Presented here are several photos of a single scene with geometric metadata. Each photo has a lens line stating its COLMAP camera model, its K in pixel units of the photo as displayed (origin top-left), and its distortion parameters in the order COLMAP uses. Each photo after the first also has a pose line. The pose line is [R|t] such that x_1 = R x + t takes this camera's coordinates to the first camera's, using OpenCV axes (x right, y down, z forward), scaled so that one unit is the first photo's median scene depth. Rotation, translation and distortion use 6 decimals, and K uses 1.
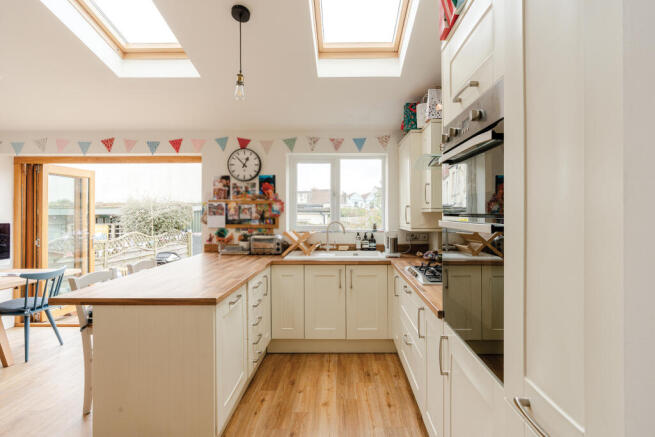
lens RADIAL K [[322.4, 0, 329.1], [0, 322.4, 214.0], [0, 0, 1]] dist [-0.017457, -0.001435]
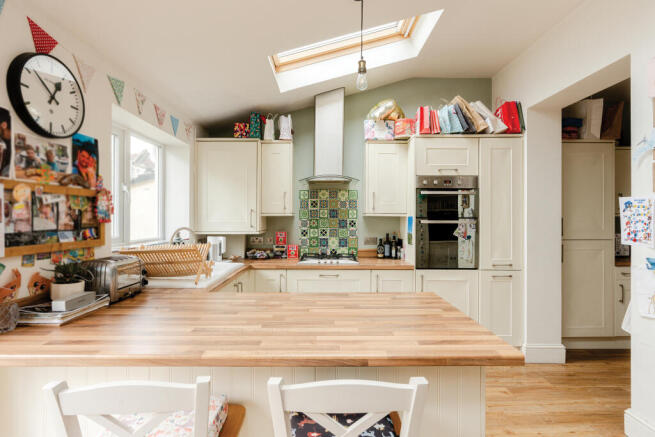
lens RADIAL K [[324.0, 0, 328.4], [0, 324.0, 214.5], [0, 0, 1]] dist [-0.001510, -0.000394]
pose [[-0.042099, 0.005979, 0.999096, -0.682956], [0.000770, 0.999982, -0.005952, -0.001639], [-0.999113, 0.000518, -0.042102, 0.662220]]
